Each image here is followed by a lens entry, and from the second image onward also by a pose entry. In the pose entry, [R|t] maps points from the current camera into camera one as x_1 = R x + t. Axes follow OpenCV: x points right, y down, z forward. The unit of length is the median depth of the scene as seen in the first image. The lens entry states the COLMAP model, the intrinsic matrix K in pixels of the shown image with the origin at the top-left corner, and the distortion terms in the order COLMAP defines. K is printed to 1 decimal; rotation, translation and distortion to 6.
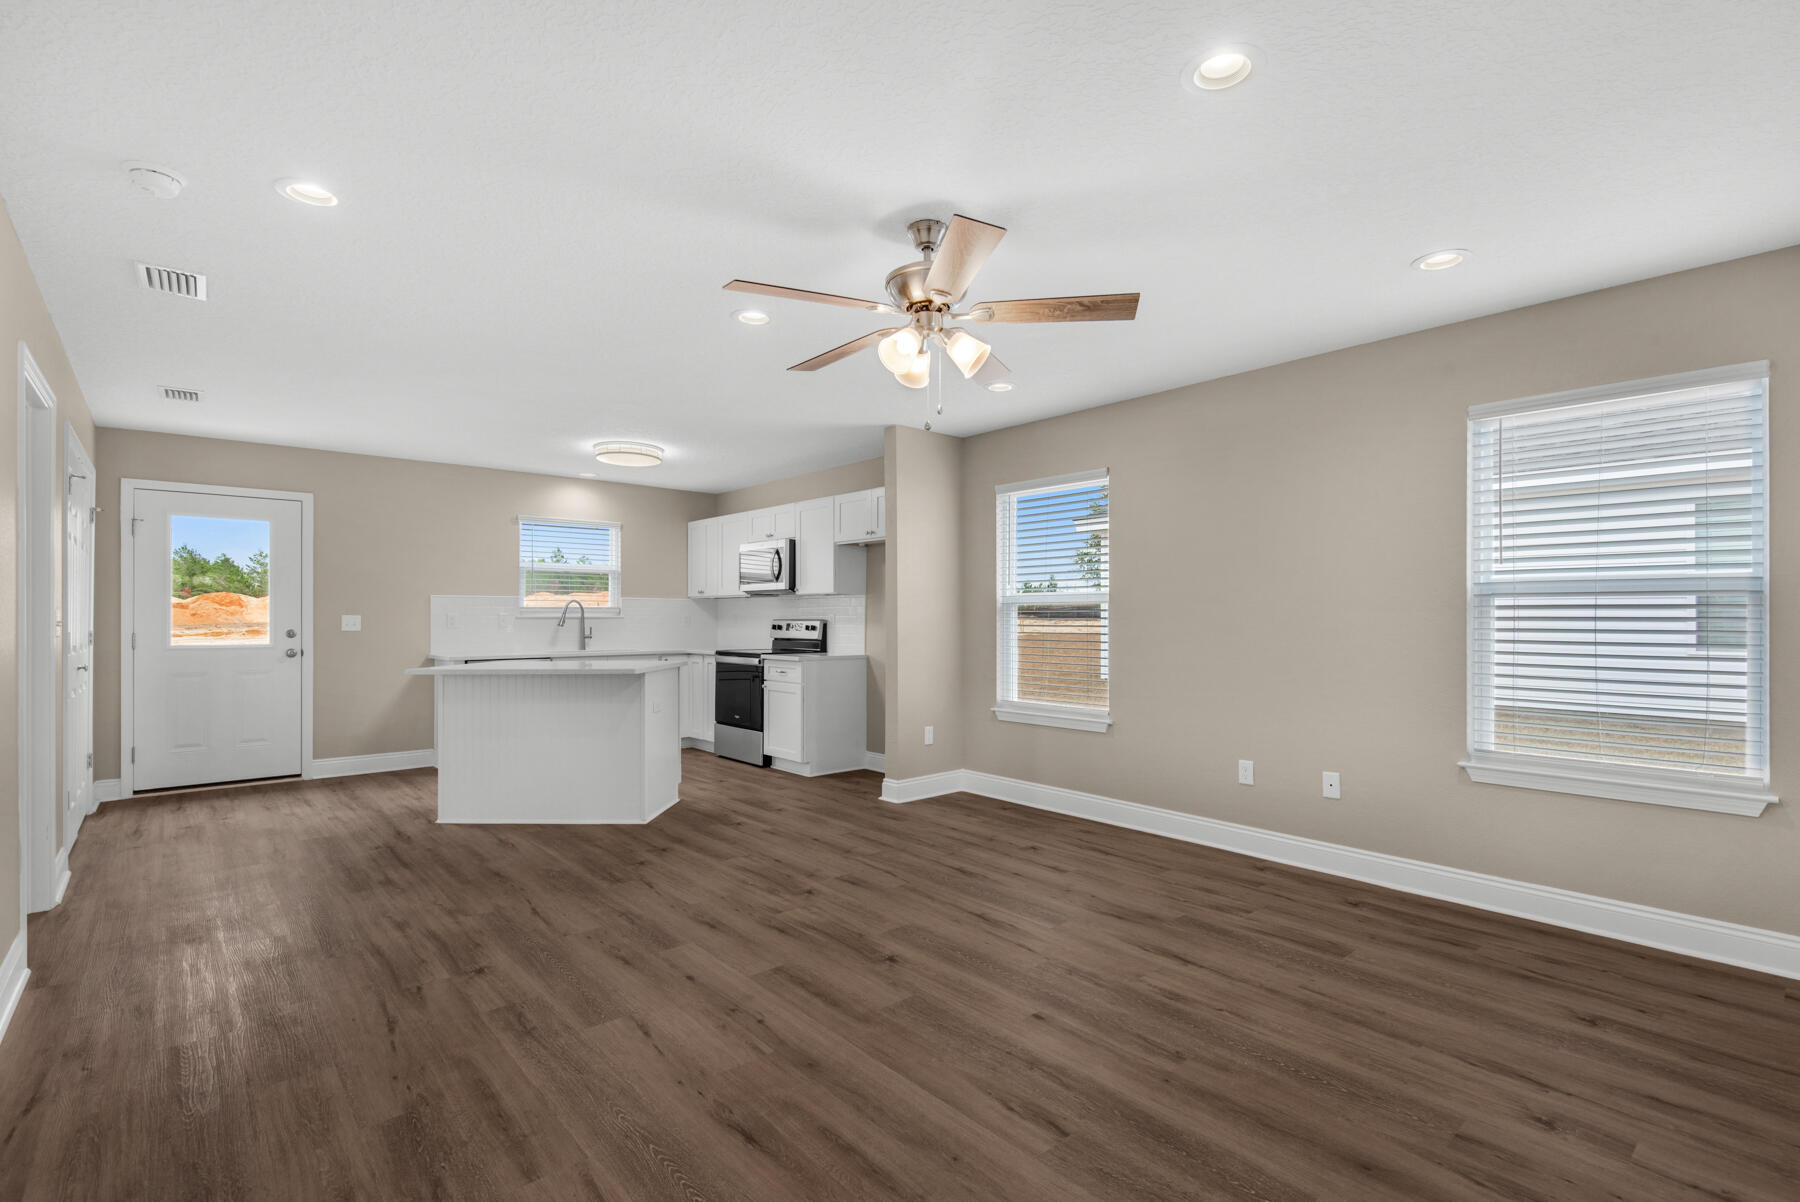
lens RADIAL K [[829.9, 0, 898.7], [0, 829.9, 619.2], [0, 0, 1]] dist [0.030691, -0.001428]
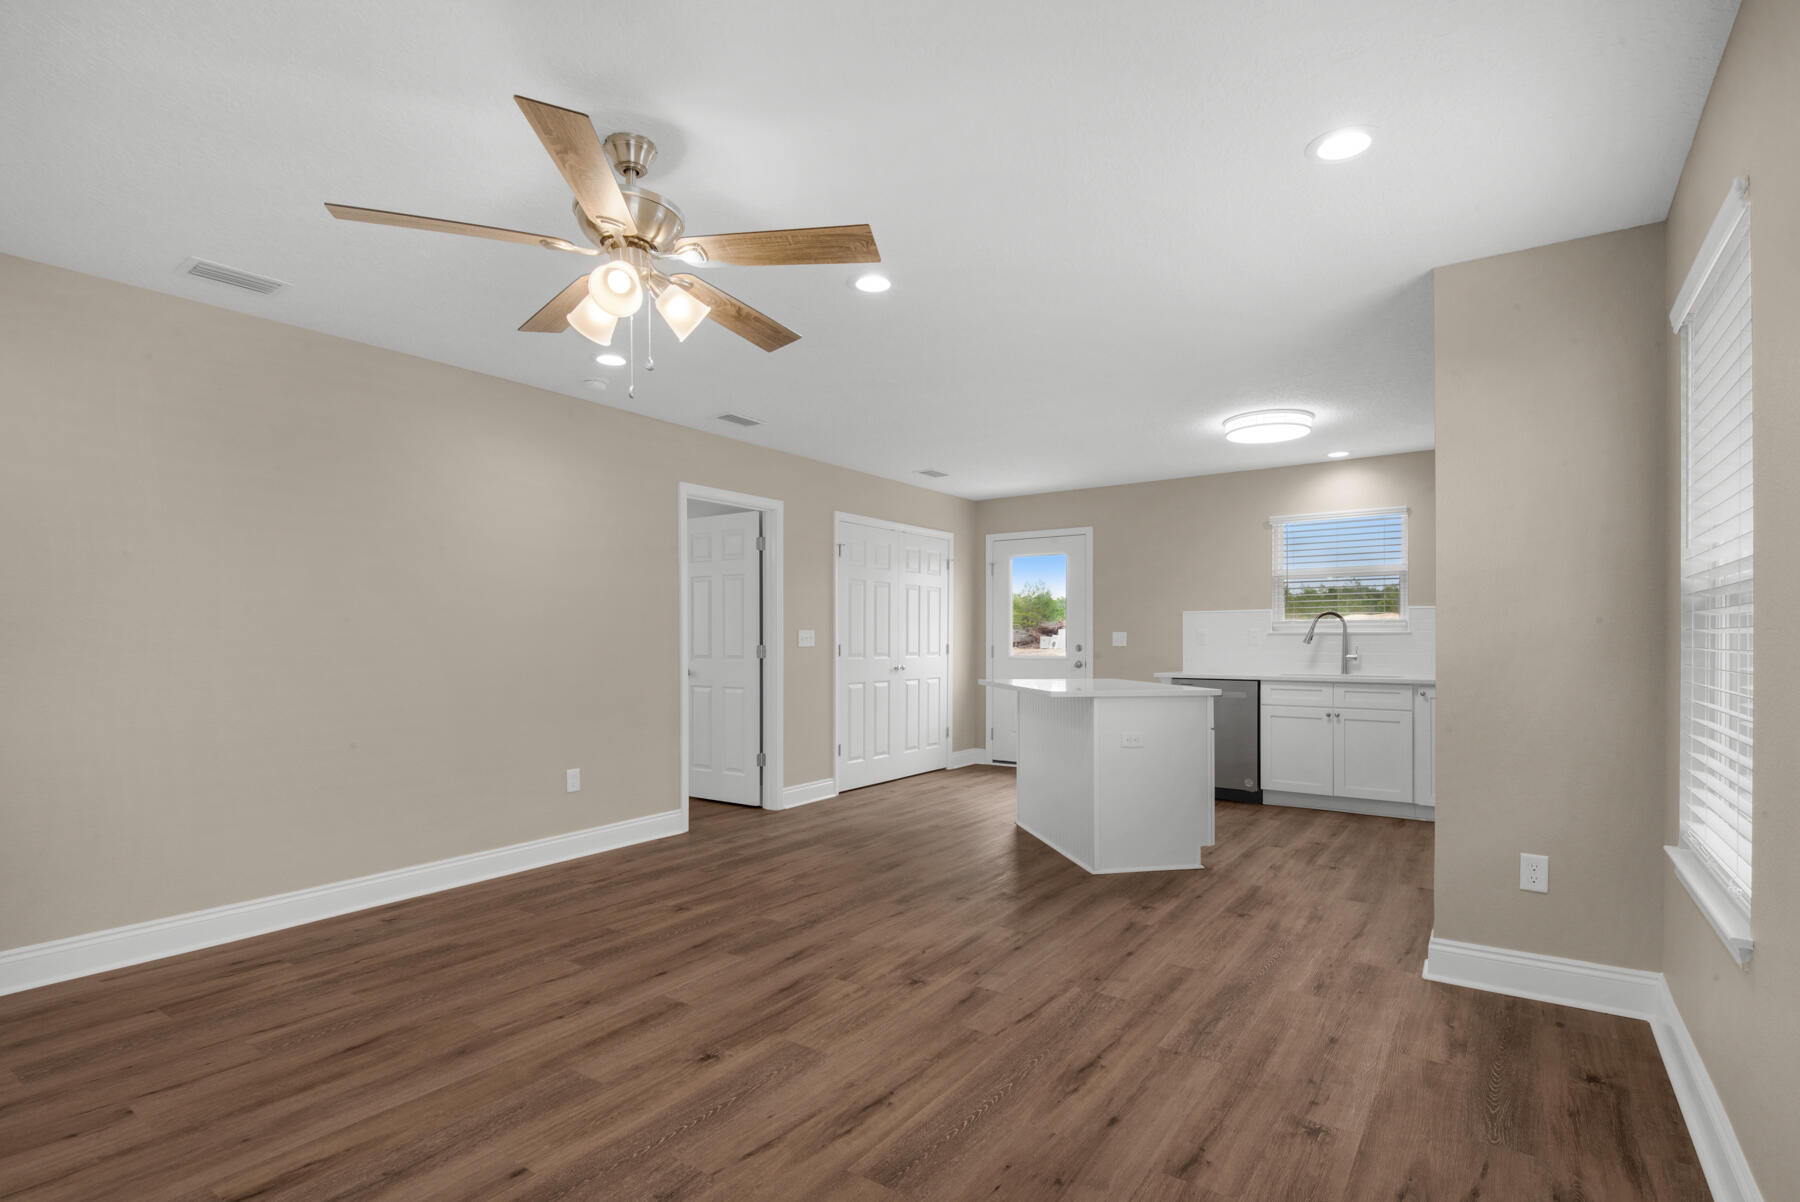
lens RADIAL K [[869.8, 0, 900.6], [0, 869.8, 652.4], [0, 0, 1]] dist [0.041057, -0.034213]
pose [[0.242171, 0.017761, -0.970071, 0.743792], [0.000130, 0.999832, 0.018338, 0.000385], [0.970234, -0.004567, 0.242128, 0.852499]]
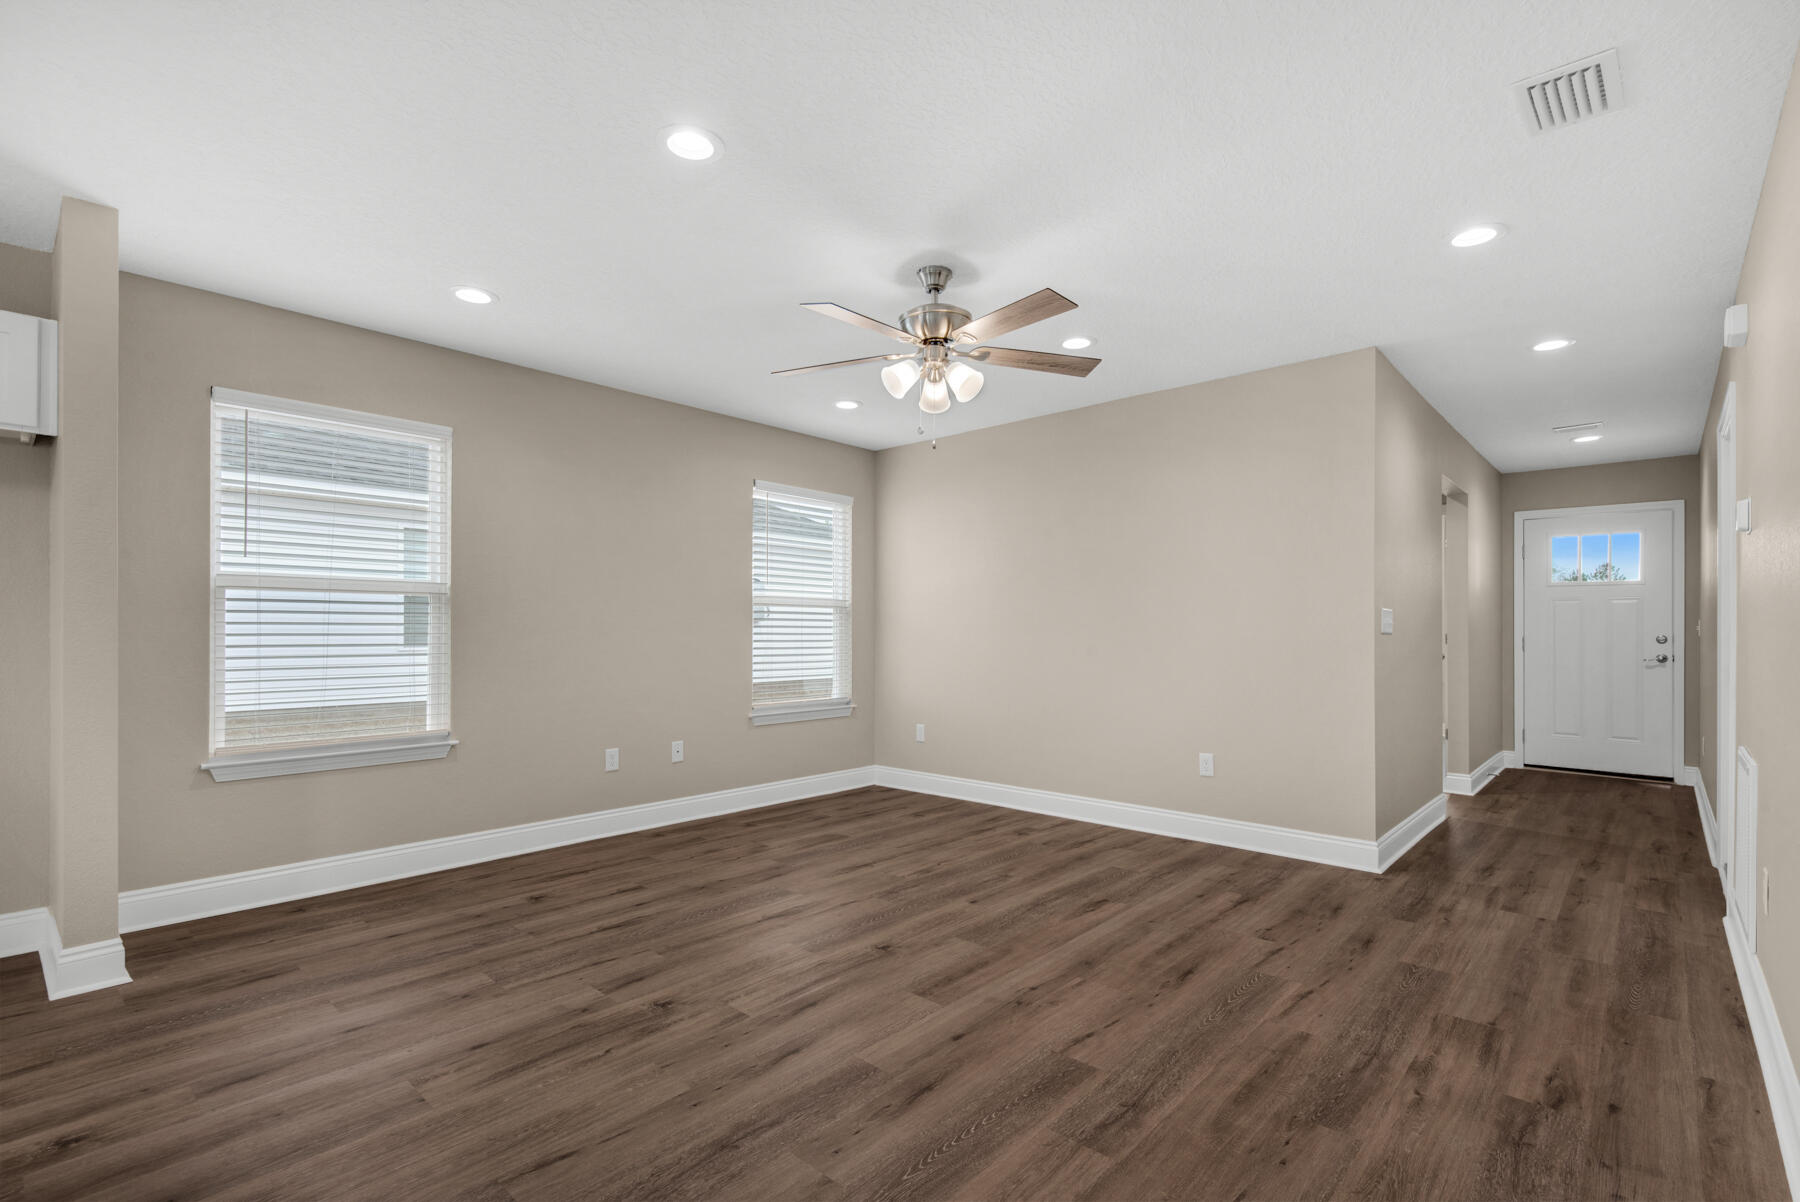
lens RADIAL K [[829.9, 0, 898.7], [0, 829.9, 619.2], [0, 0, 1]] dist [0.030691, -0.001428]
pose [[-0.118842, 0.011786, 0.992843, -0.900411], [-0.002249, 0.999924, -0.012139, 0.014616], [-0.992911, -0.003676, -0.118806, 0.963300]]
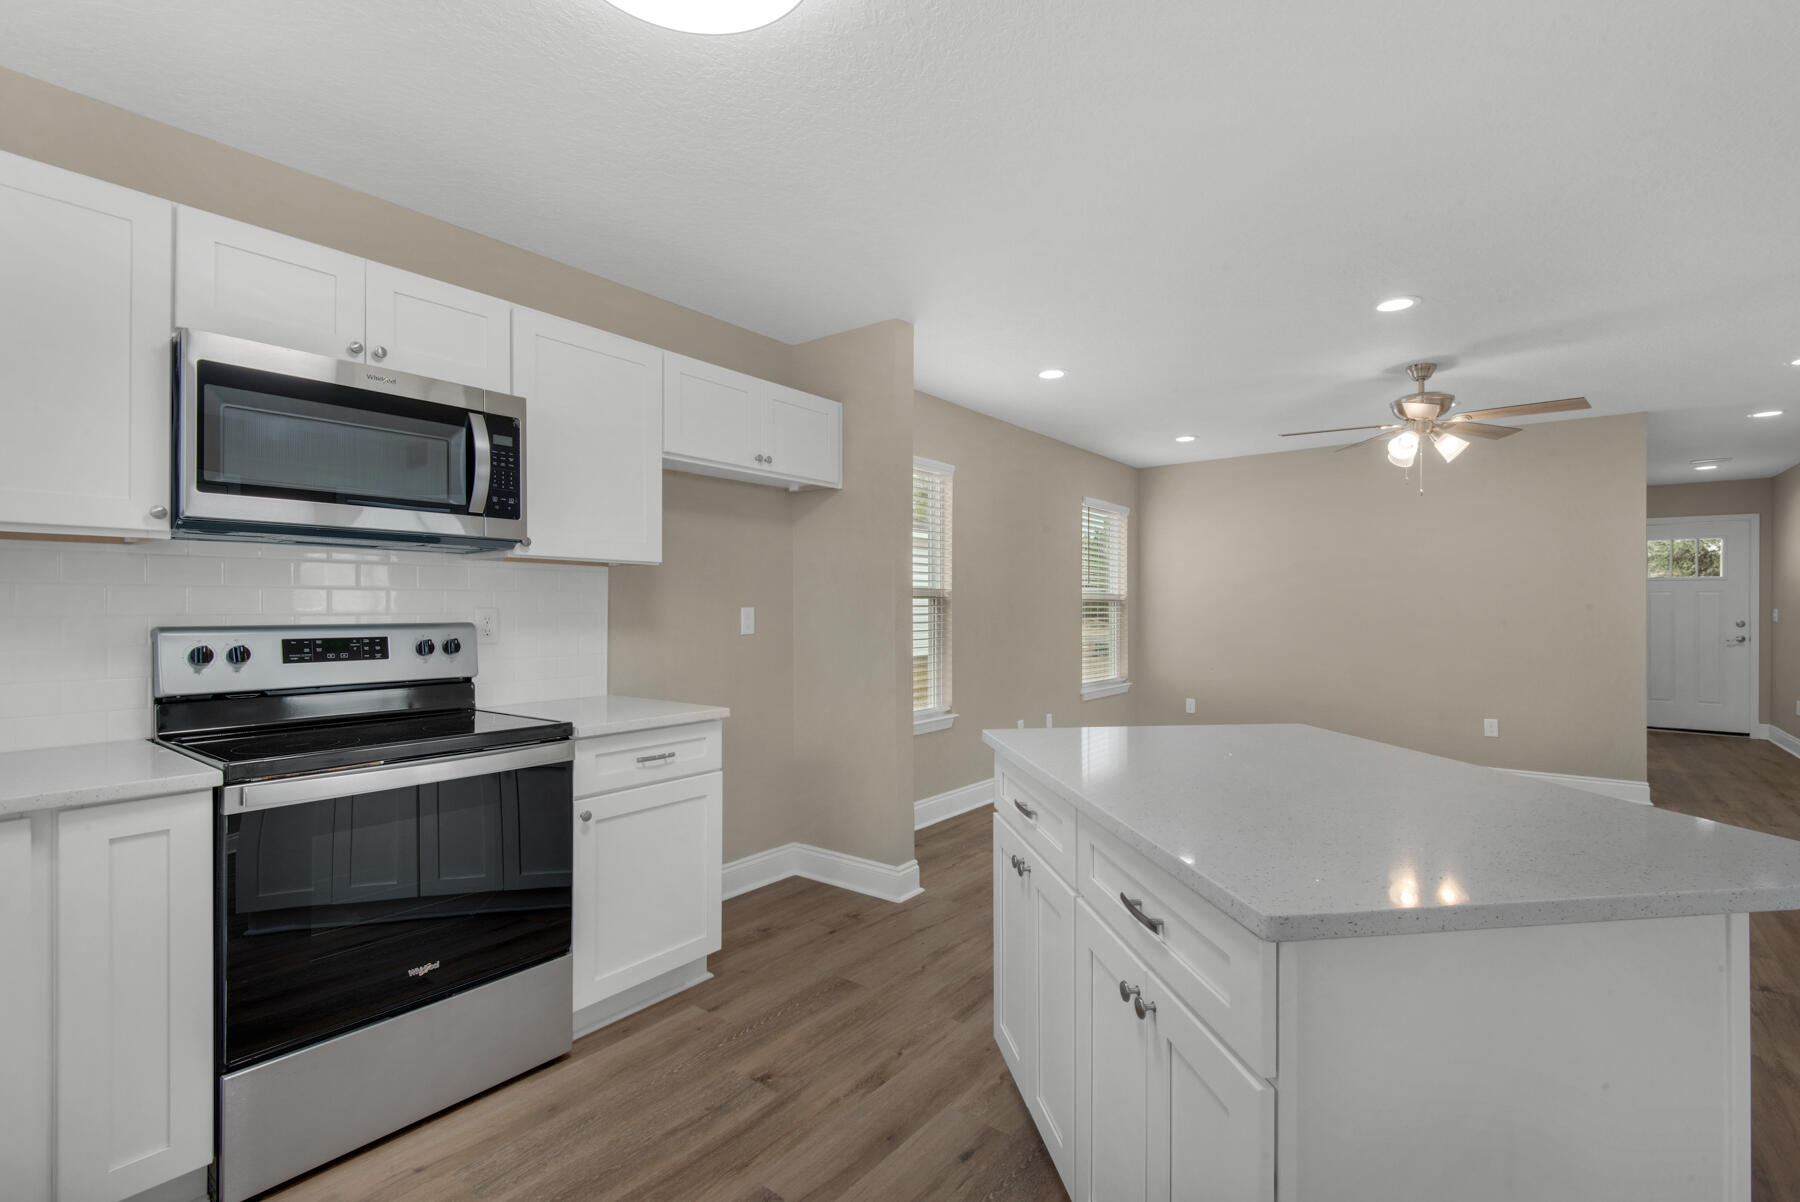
lens RADIAL K [[840.0, 0, 900.0], [0, 840.0, 601.0], [0, 0, 1]] dist [0.040273, 0.000022]
pose [[-0.222165, 0.012015, 0.974935, -1.079947], [0.003323, 0.999928, -0.011566, -0.010178], [-0.975003, 0.000670, -0.222189, 1.872780]]
